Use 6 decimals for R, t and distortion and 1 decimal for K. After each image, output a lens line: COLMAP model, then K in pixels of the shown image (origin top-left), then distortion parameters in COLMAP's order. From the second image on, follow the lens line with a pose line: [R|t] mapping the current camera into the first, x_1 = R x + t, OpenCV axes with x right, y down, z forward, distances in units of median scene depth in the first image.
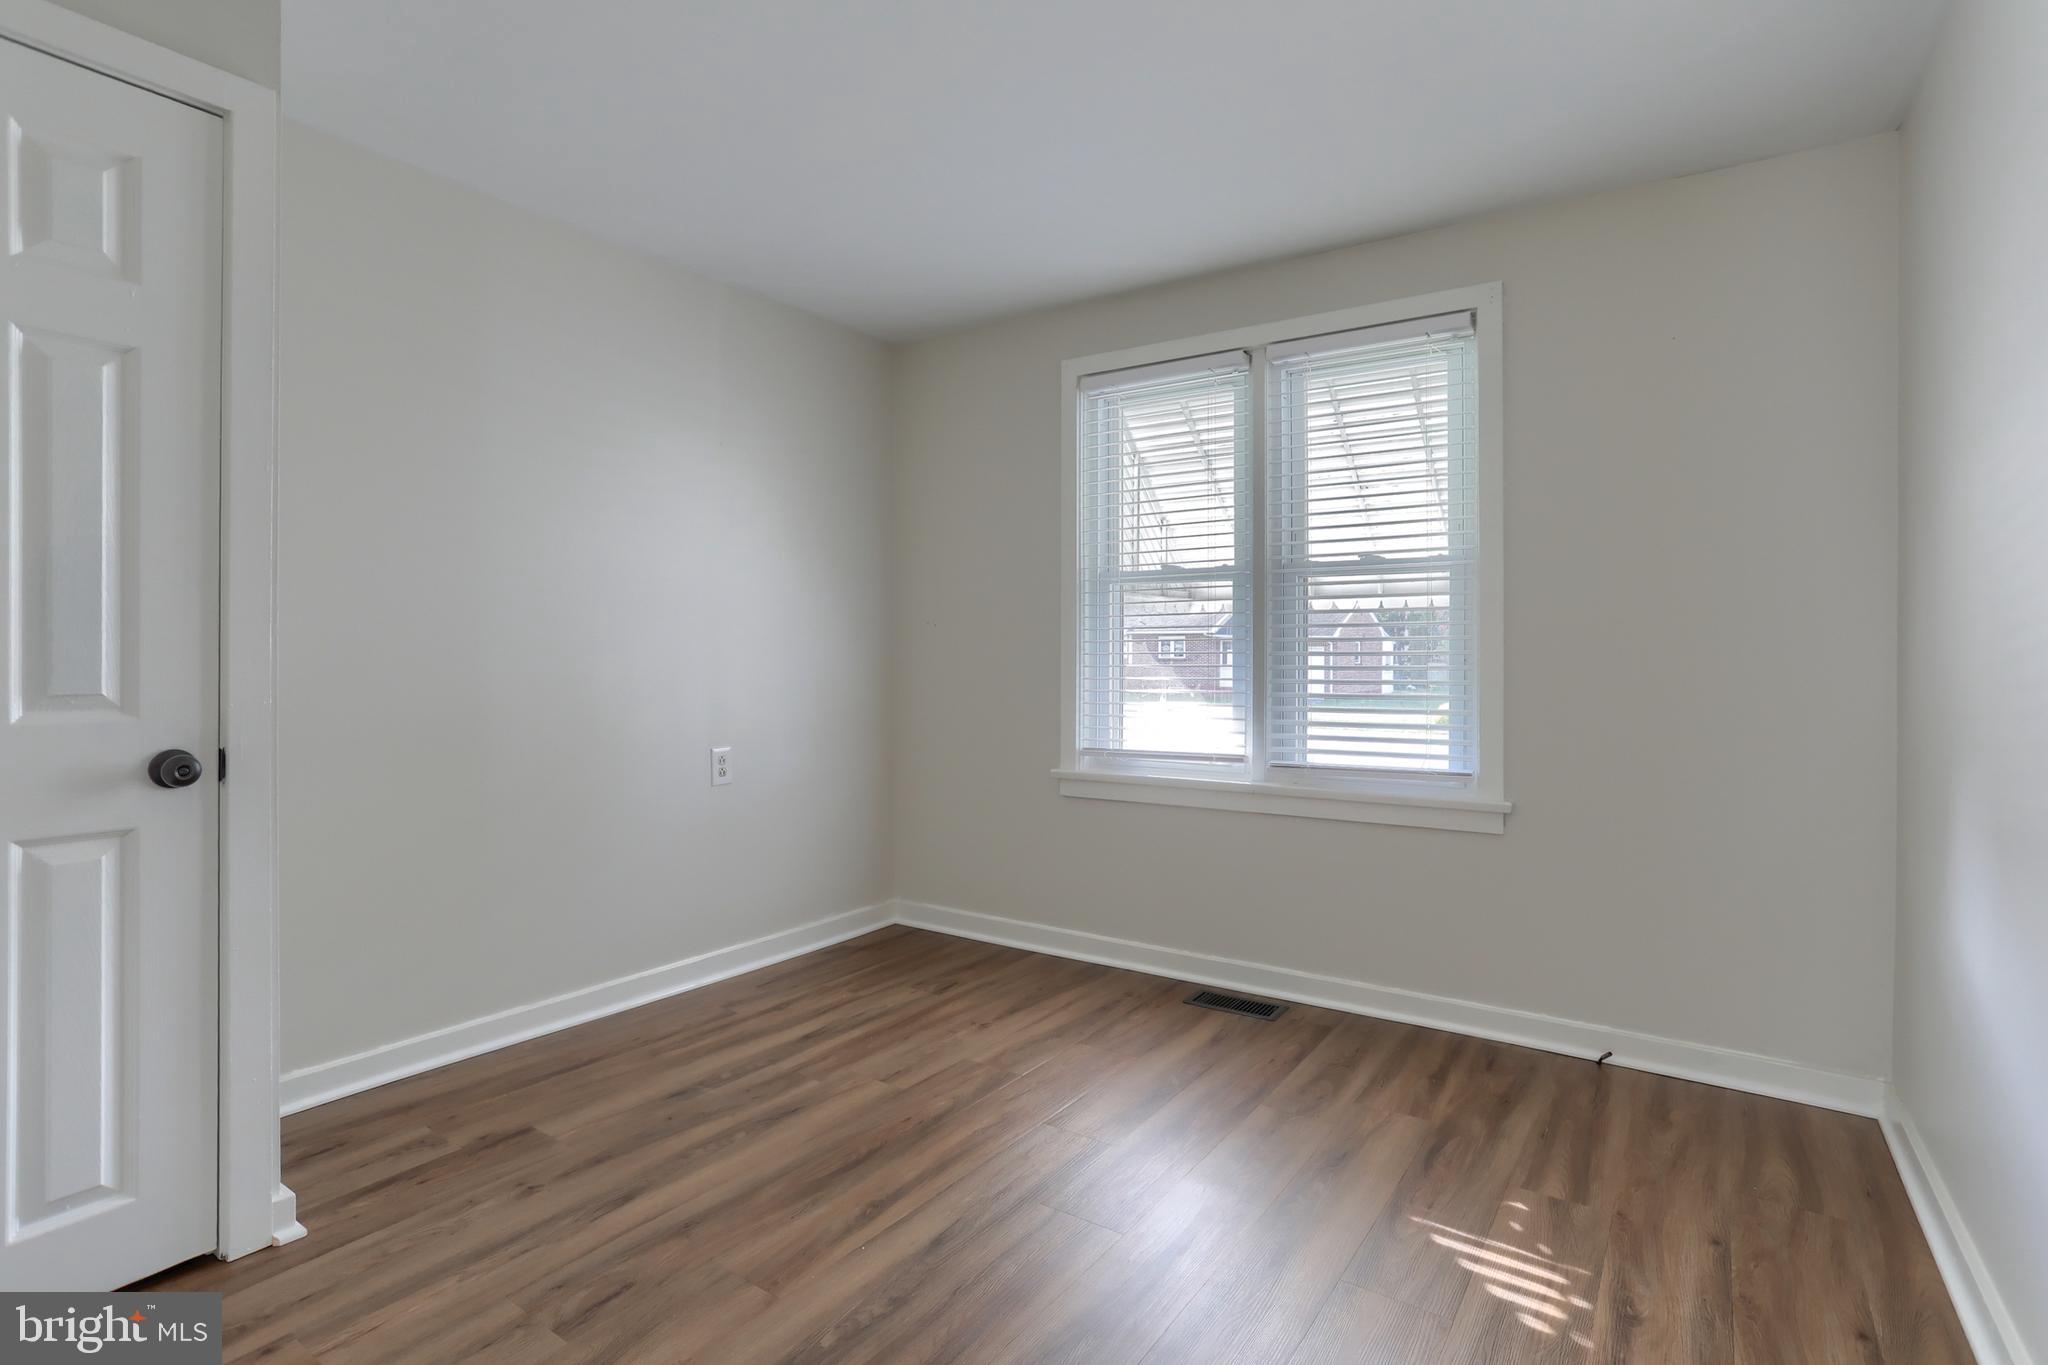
lens RADIAL K [[1025.2, 0, 1032.3], [0, 1025.2, 671.3], [0, 0, 1]] dist [-0.040761, 0.004052]
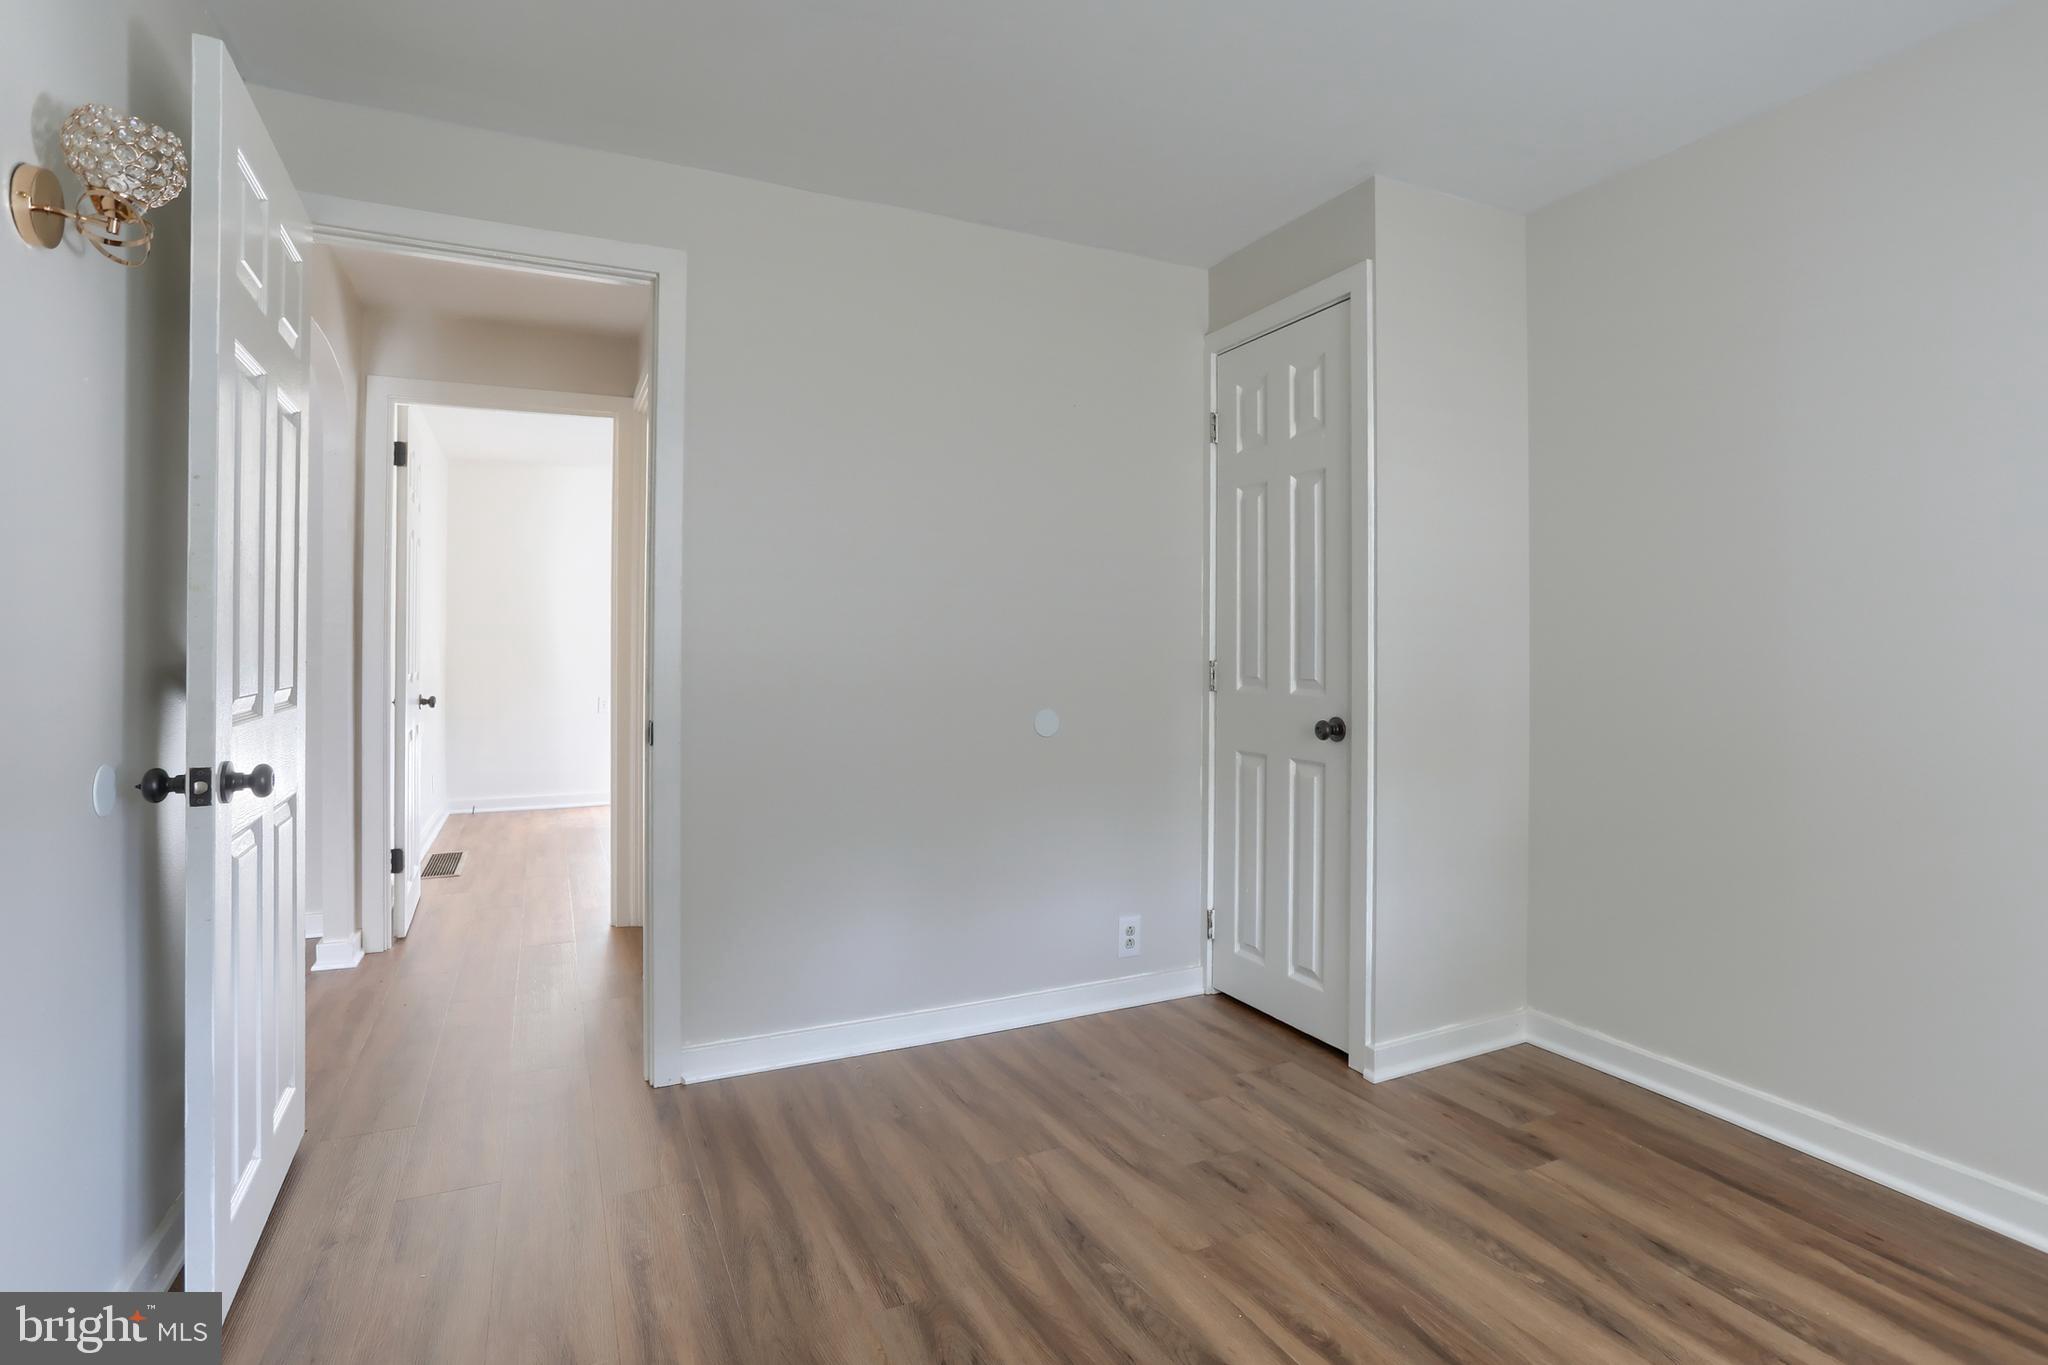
lens RADIAL K [[1025.2, 0, 1033.9], [0, 1025.2, 669.1], [0, 0, 1]] dist [-0.040761, 0.004052]
pose [[-0.504540, 0.012867, -0.863293, 0.662055], [-0.027414, 0.999146, 0.030913, -0.029330], [0.862953, 0.039263, -0.503756, 1.209477]]
